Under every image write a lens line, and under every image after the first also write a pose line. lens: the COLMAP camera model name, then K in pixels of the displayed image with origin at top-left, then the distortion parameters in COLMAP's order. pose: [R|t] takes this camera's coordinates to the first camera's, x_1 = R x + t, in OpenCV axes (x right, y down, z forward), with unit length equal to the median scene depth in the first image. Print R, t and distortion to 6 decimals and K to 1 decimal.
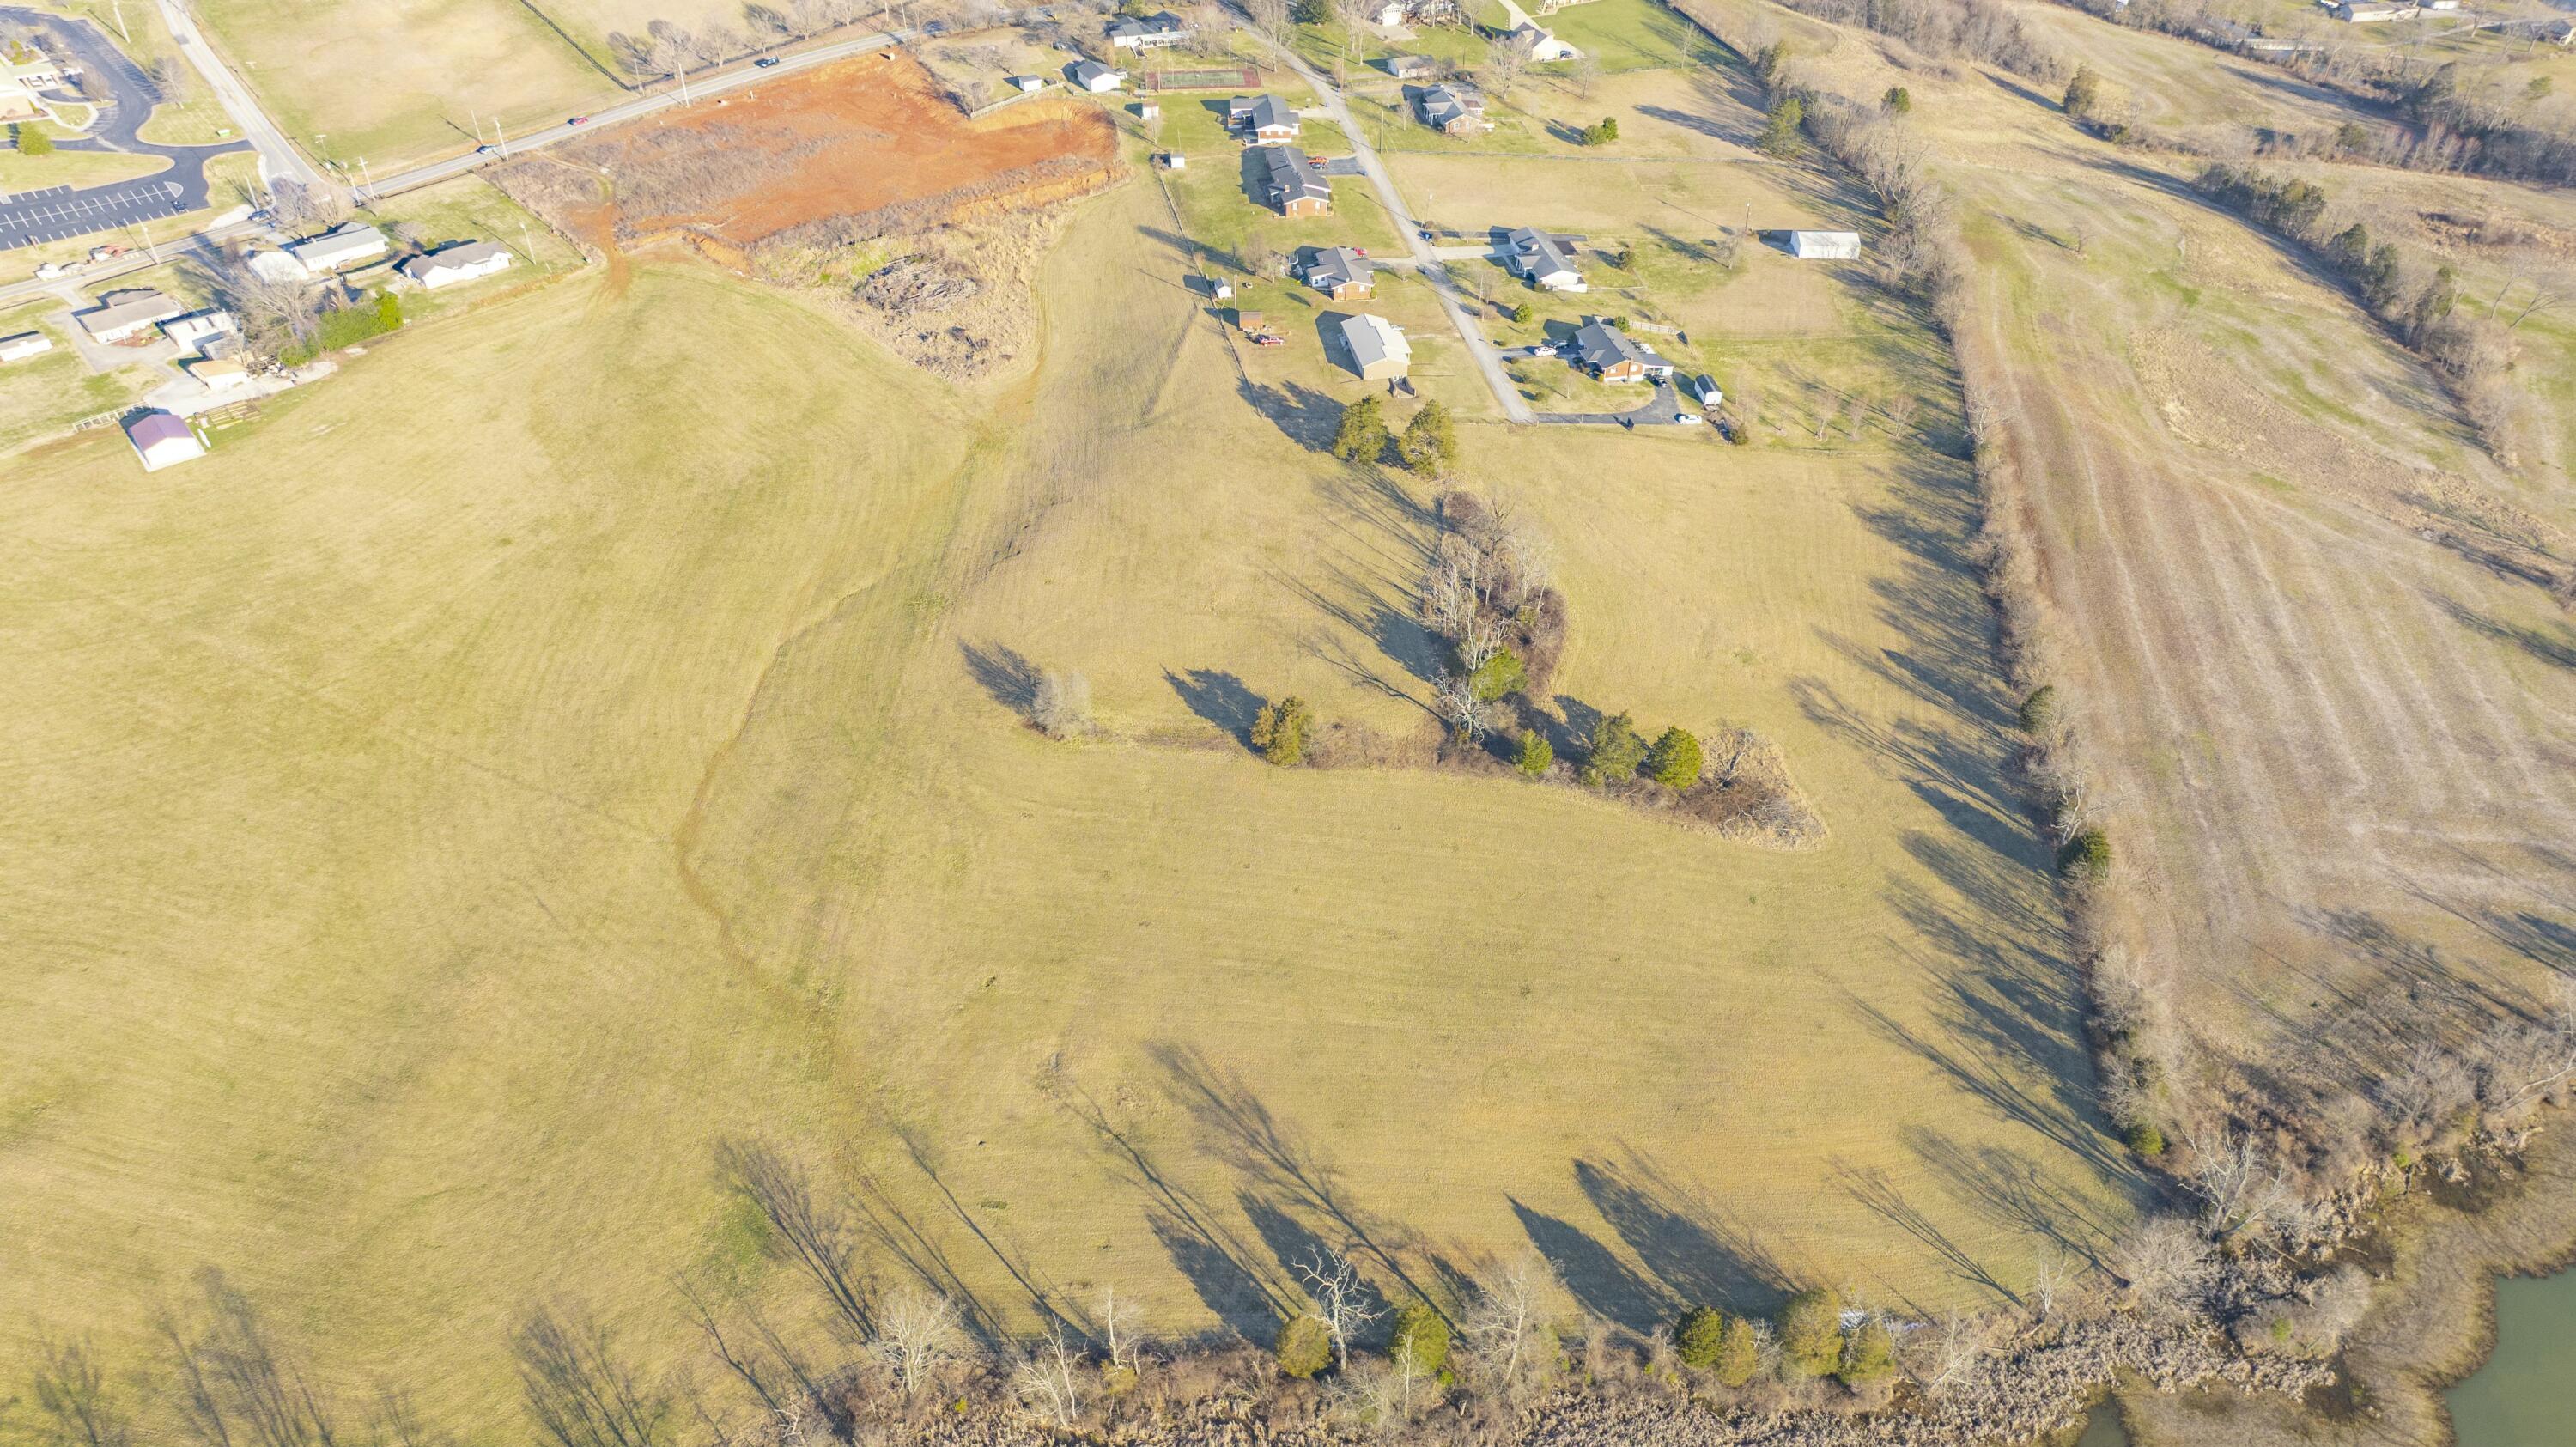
lens RADIAL K [[1810.0, 0, 1291.4], [0, 1810.0, 726.7], [0, 0, 1]] dist [-0.024237, -0.001442]
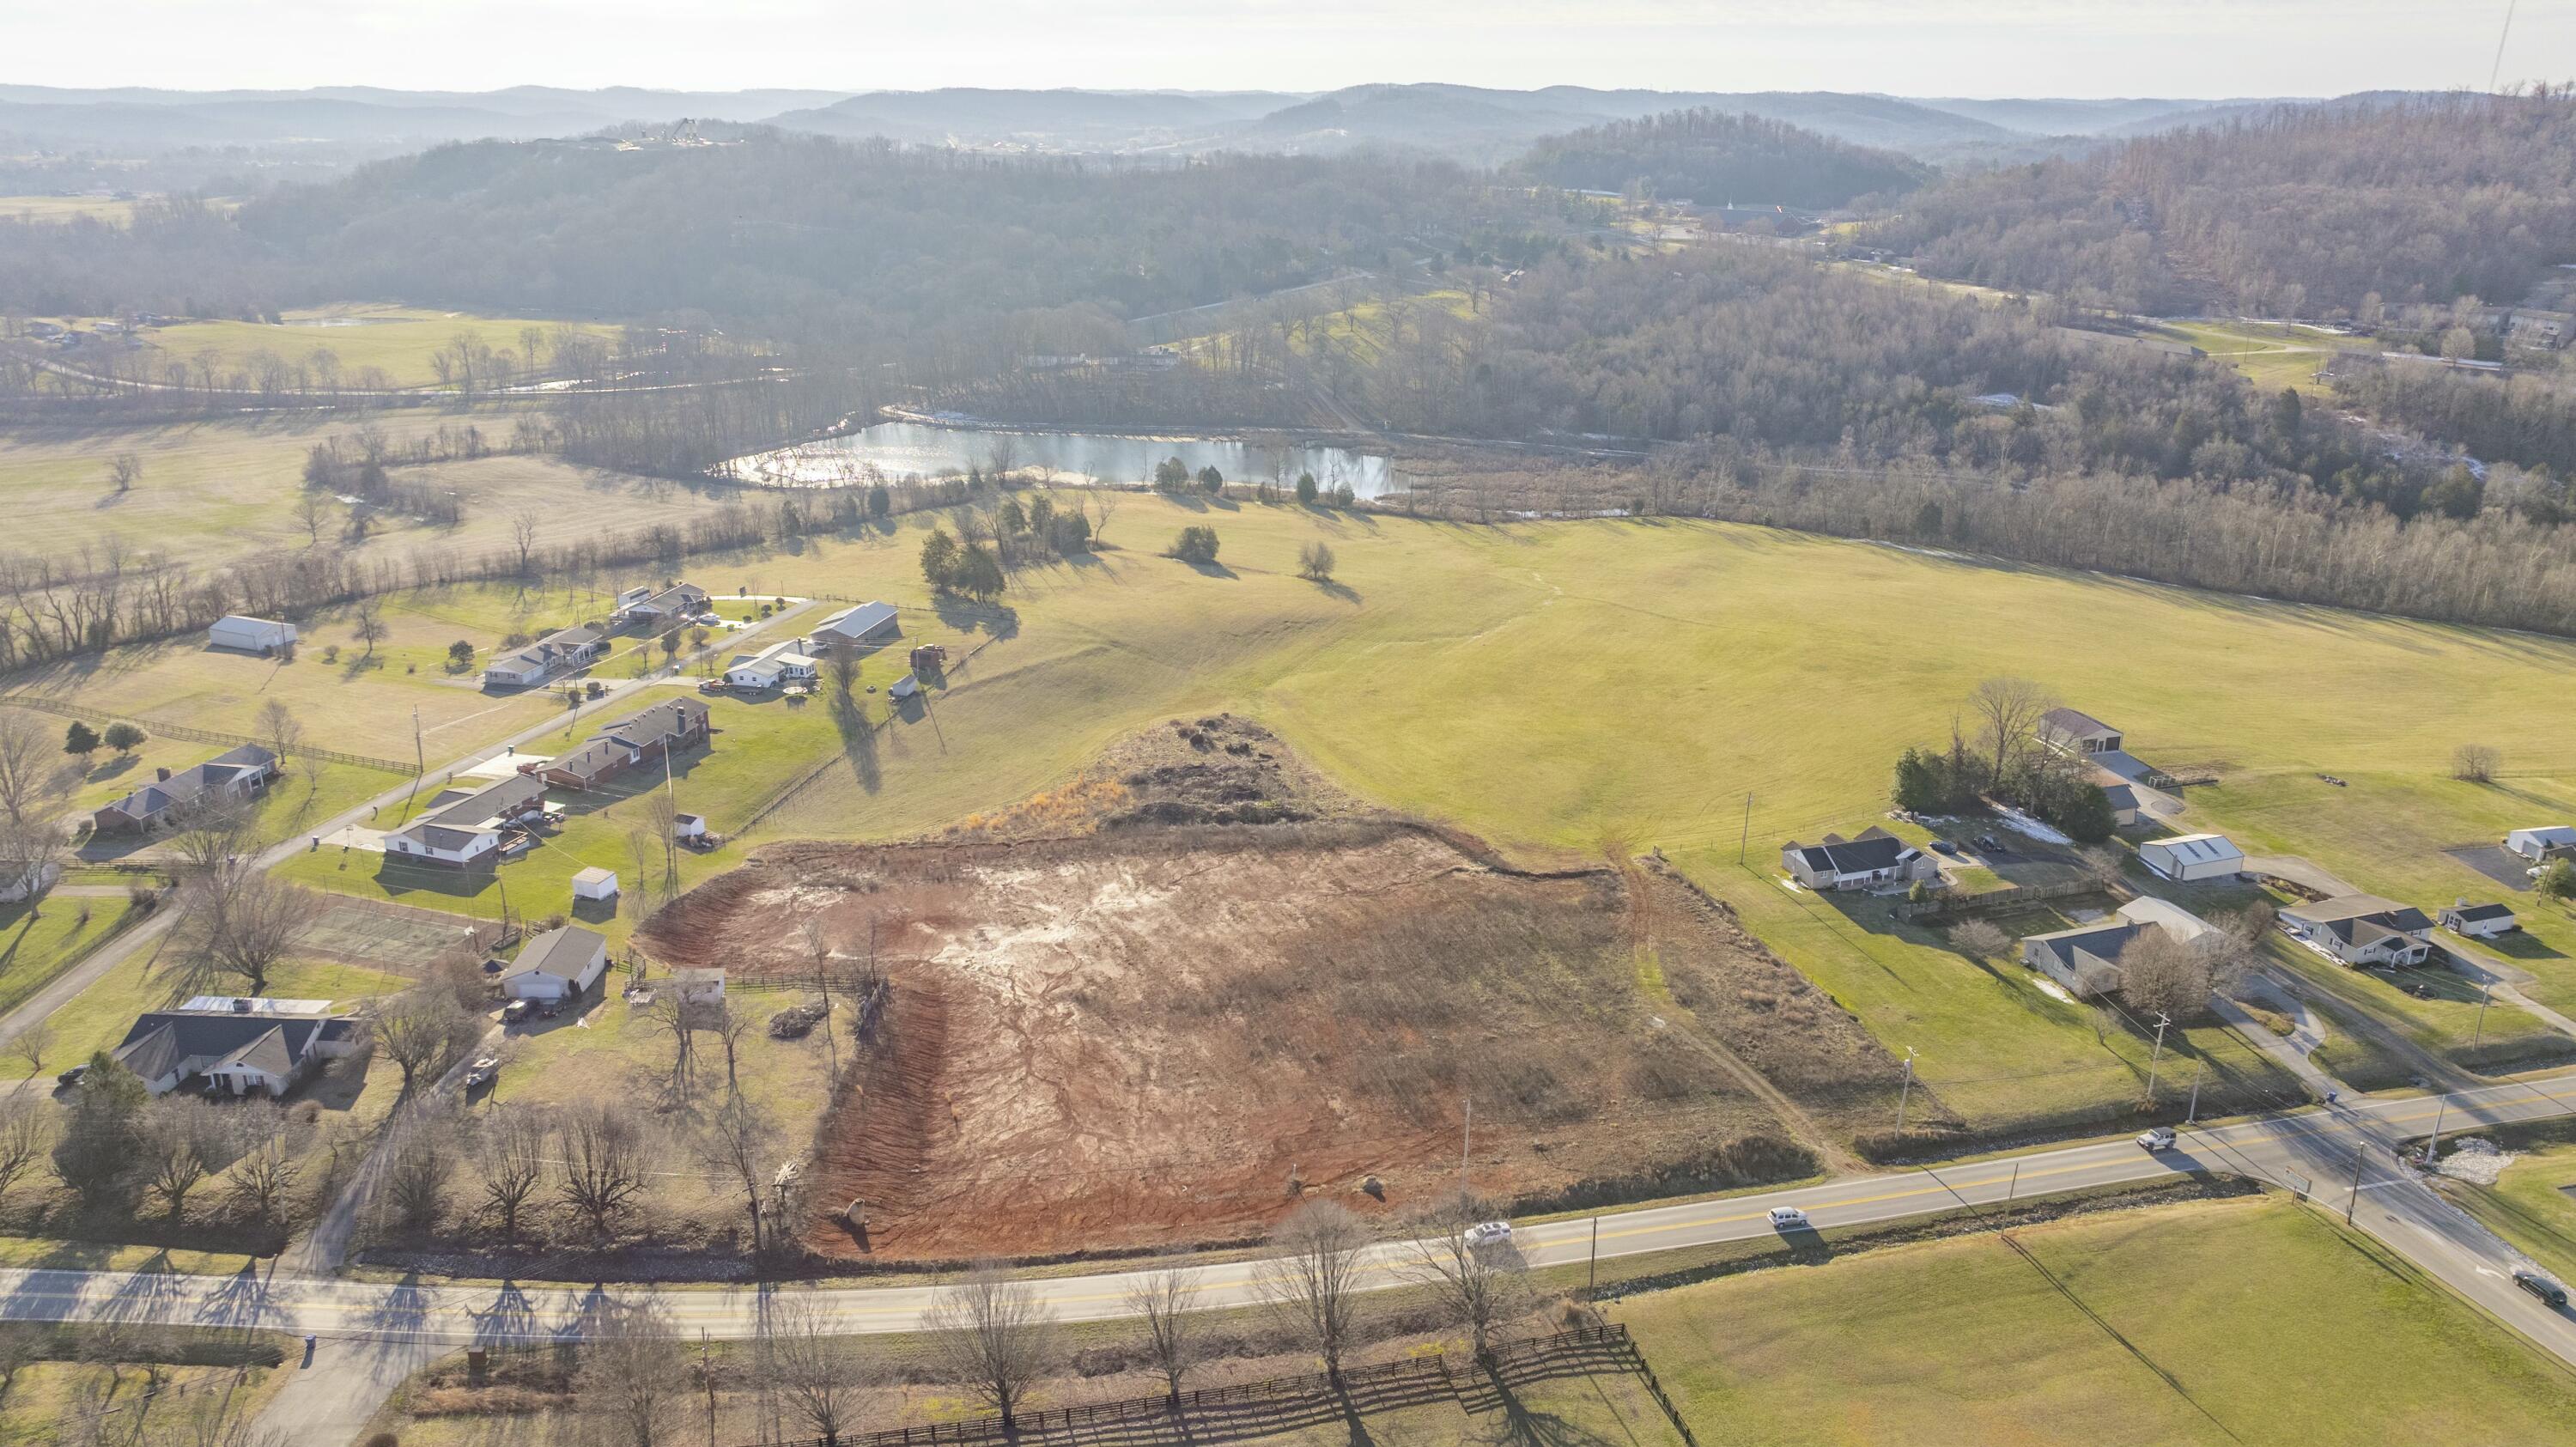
lens RADIAL K [[1821.9, 0, 1294.7], [0, 1821.9, 699.7], [0, 0, 1]] dist [-0.016342, -0.004635]
pose [[-0.913598, -0.145645, 0.379640, -0.617605], [0.234317, 0.574470, 0.784270, -1.010667], [-0.332317, 0.805464, -0.490707, 1.597758]]
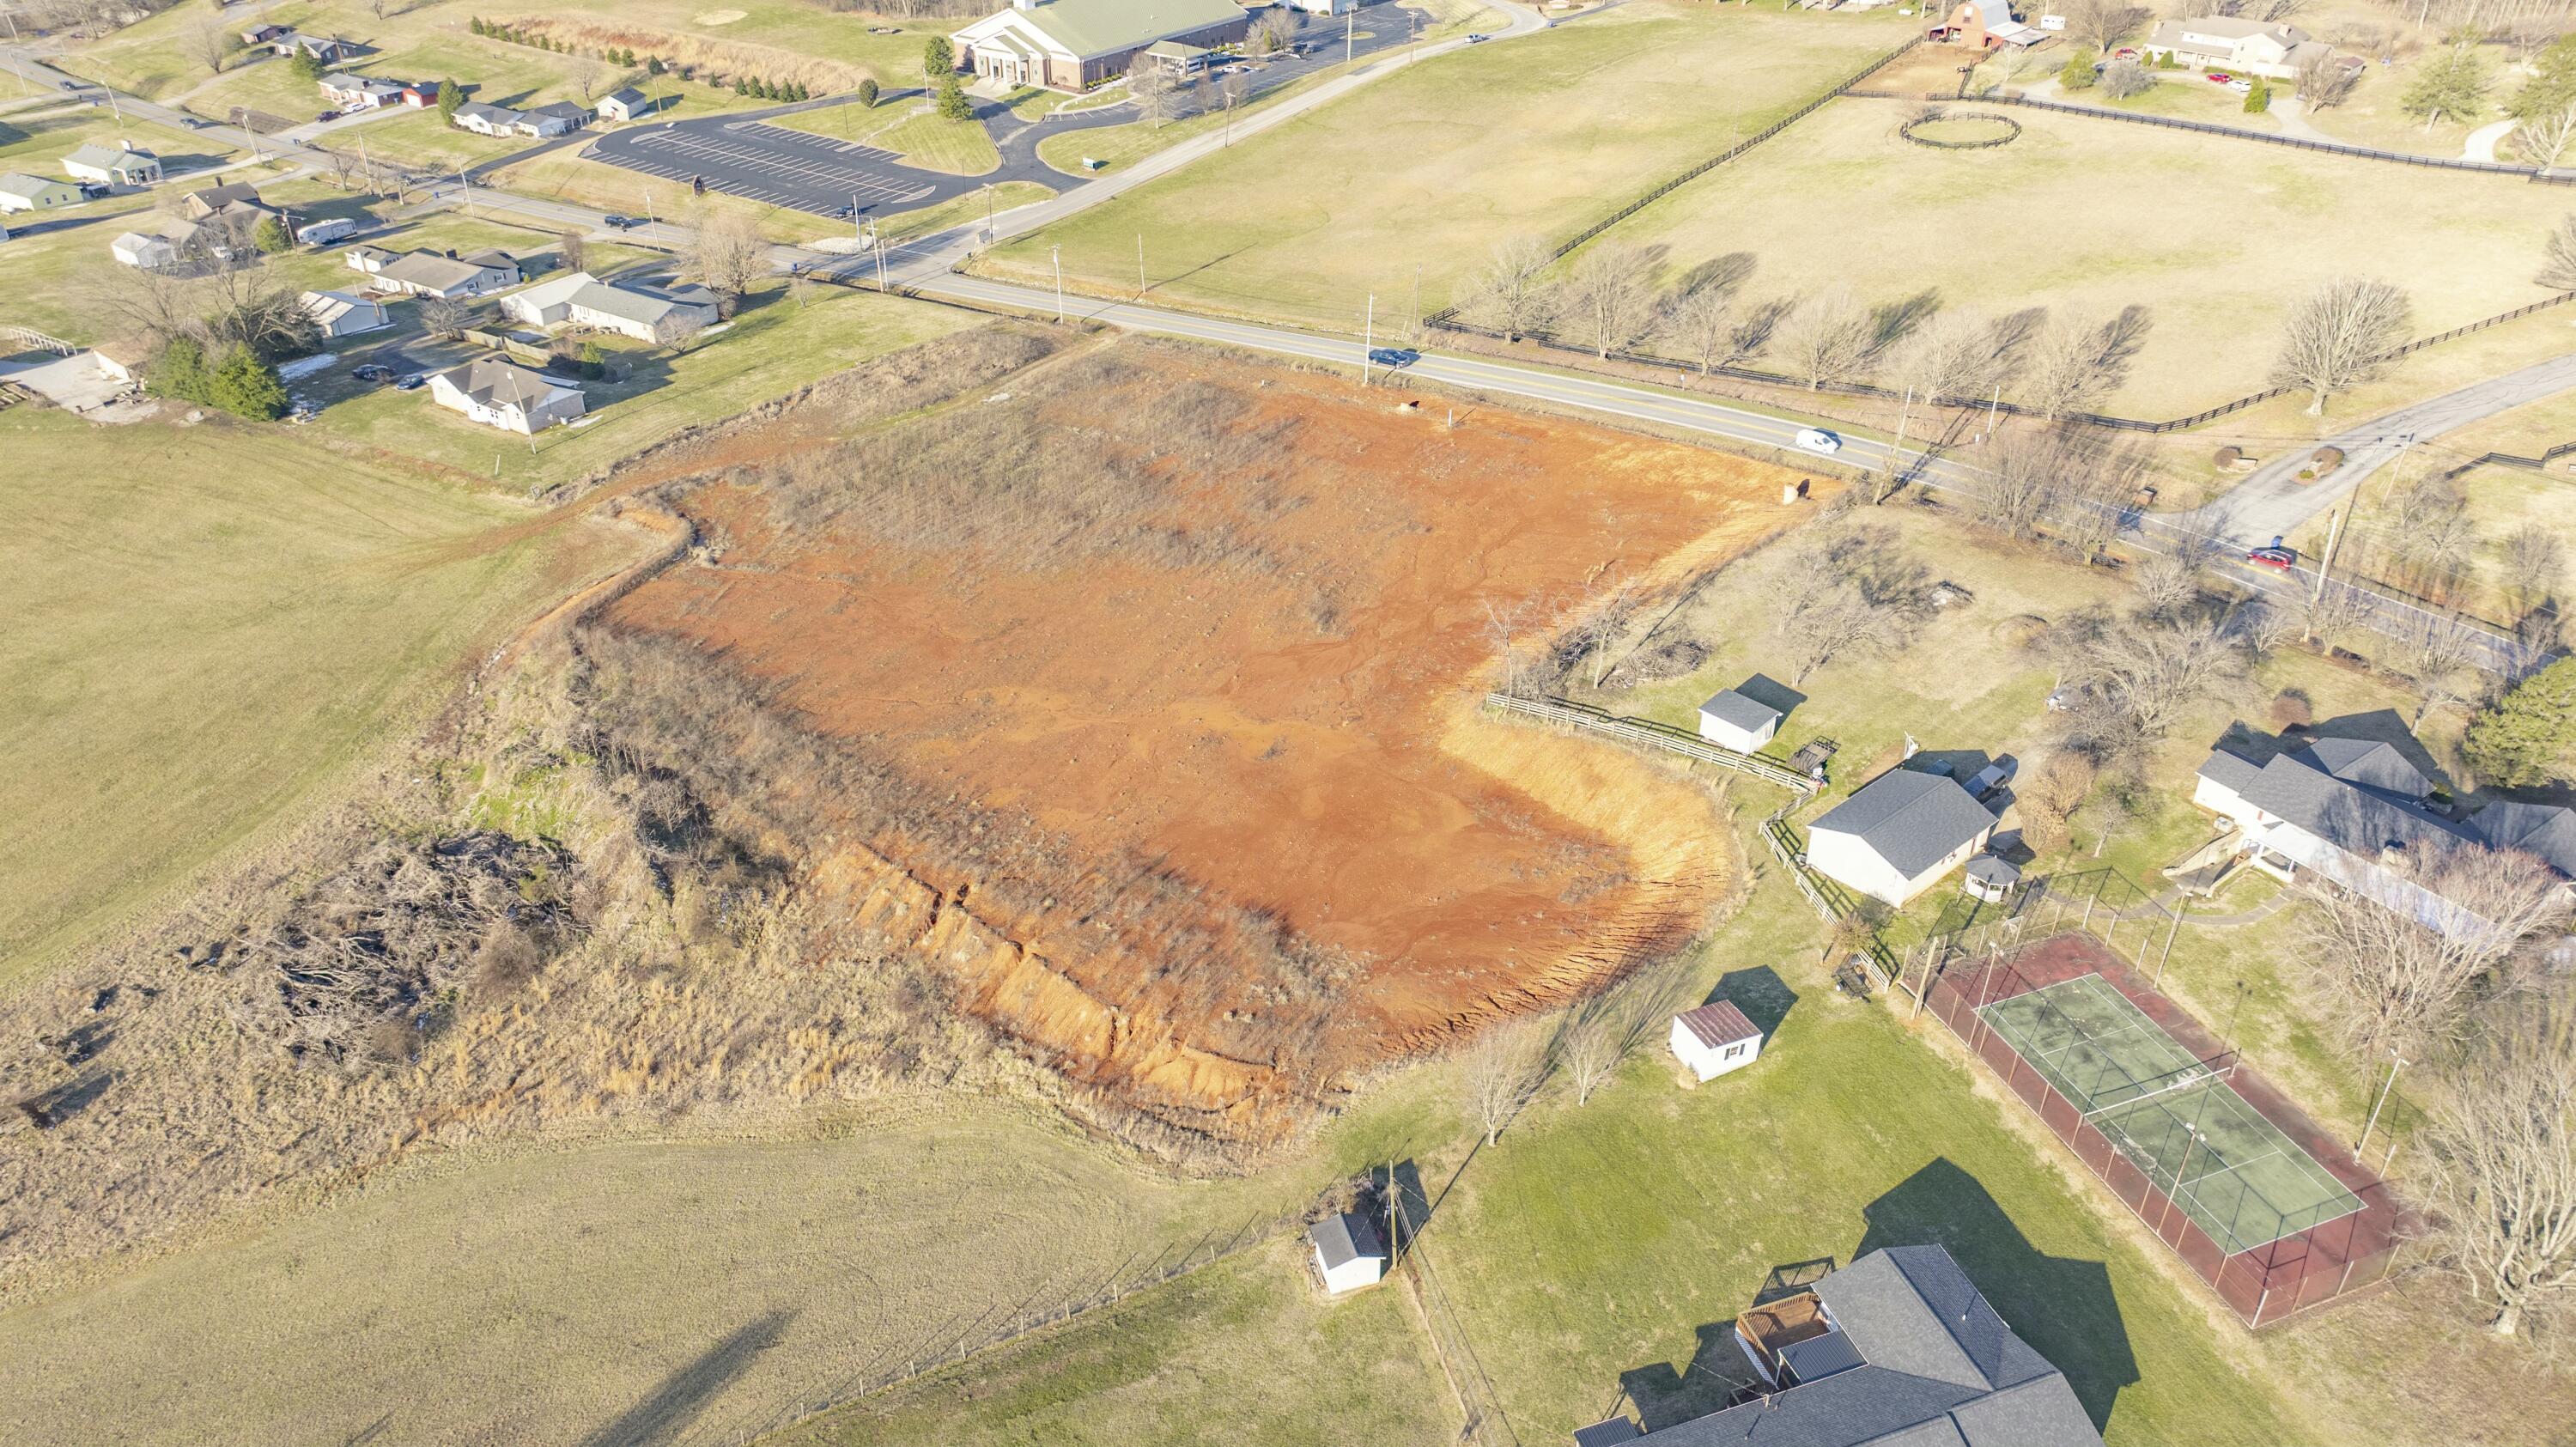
lens RADIAL K [[1810.0, 0, 1291.4], [0, 1810.0, 726.7], [0, 0, 1]] dist [-0.024237, -0.001442]
pose [[0.247718, 0.503730, -0.827582, 0.124743], [-0.591765, 0.755015, 0.282430, -0.571546], [0.767105, 0.419771, 0.485120, 1.143570]]
